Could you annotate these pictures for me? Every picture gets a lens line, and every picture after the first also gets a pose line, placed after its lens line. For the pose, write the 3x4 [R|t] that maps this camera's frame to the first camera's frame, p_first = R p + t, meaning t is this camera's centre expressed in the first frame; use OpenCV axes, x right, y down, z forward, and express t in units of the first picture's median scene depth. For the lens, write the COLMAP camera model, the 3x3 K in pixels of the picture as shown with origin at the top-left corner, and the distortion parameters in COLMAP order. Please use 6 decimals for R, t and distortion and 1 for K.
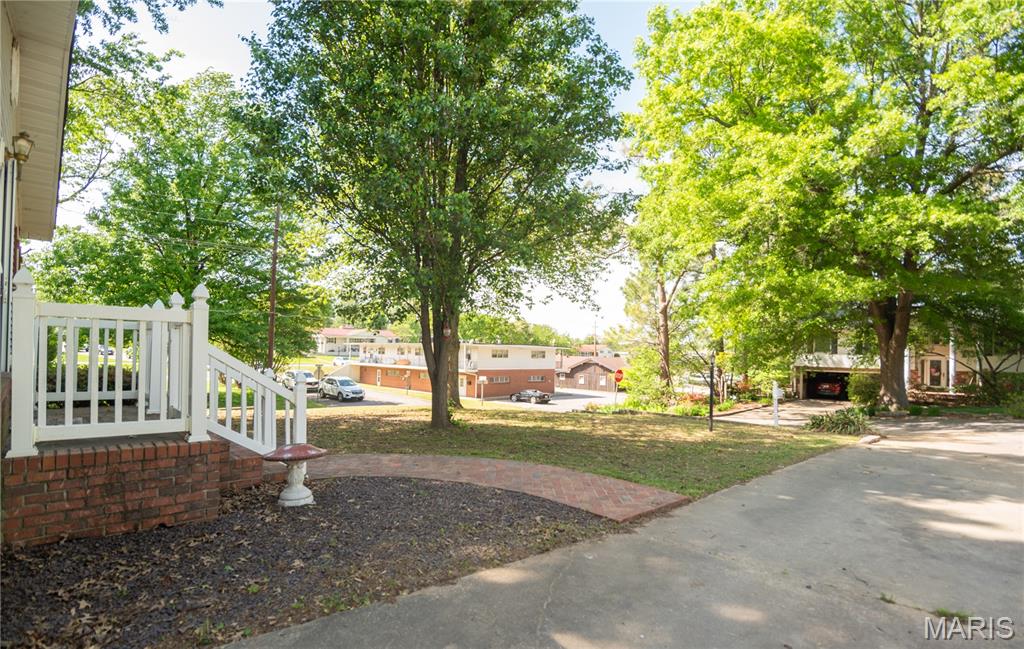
lens RADIAL K [[507.5, 0, 513.1], [0, 507.5, 345.4], [0, 0, 1]] dist [-0.000901, -0.000174]
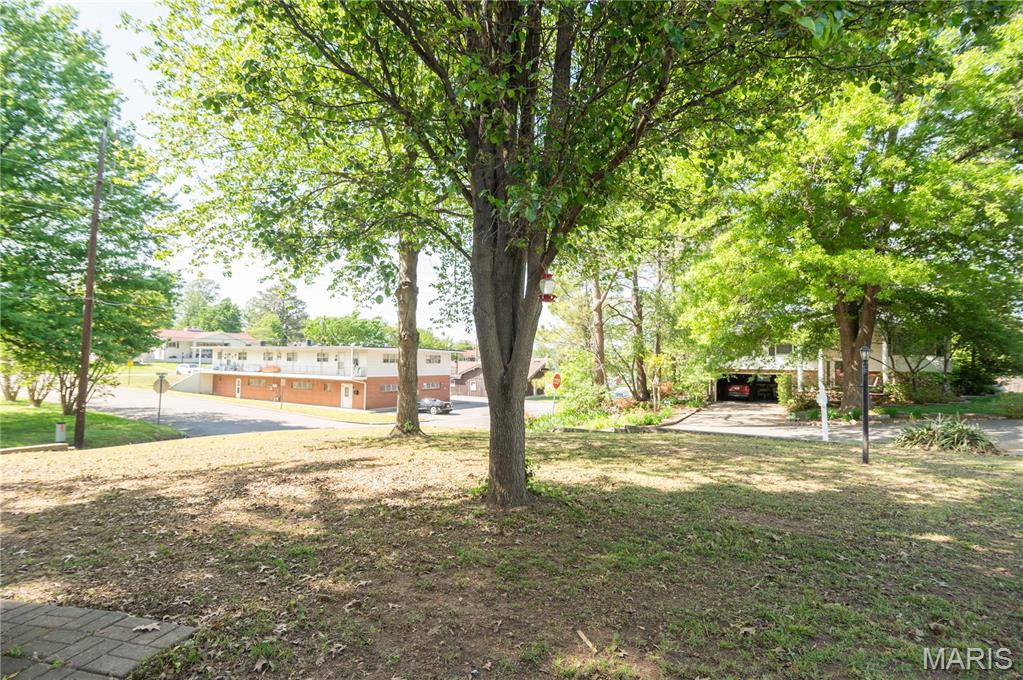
lens RADIAL K [[499.4, 0, 500.3], [0, 499.4, 343.0], [0, 0, 1]] dist [-0.010754, 0.000719]
pose [[0.970556, 0.001786, 0.240868, -0.078720], [0.002520, 0.999843, -0.017567, 0.008568], [-0.240861, 0.017657, 0.970399, 0.177360]]
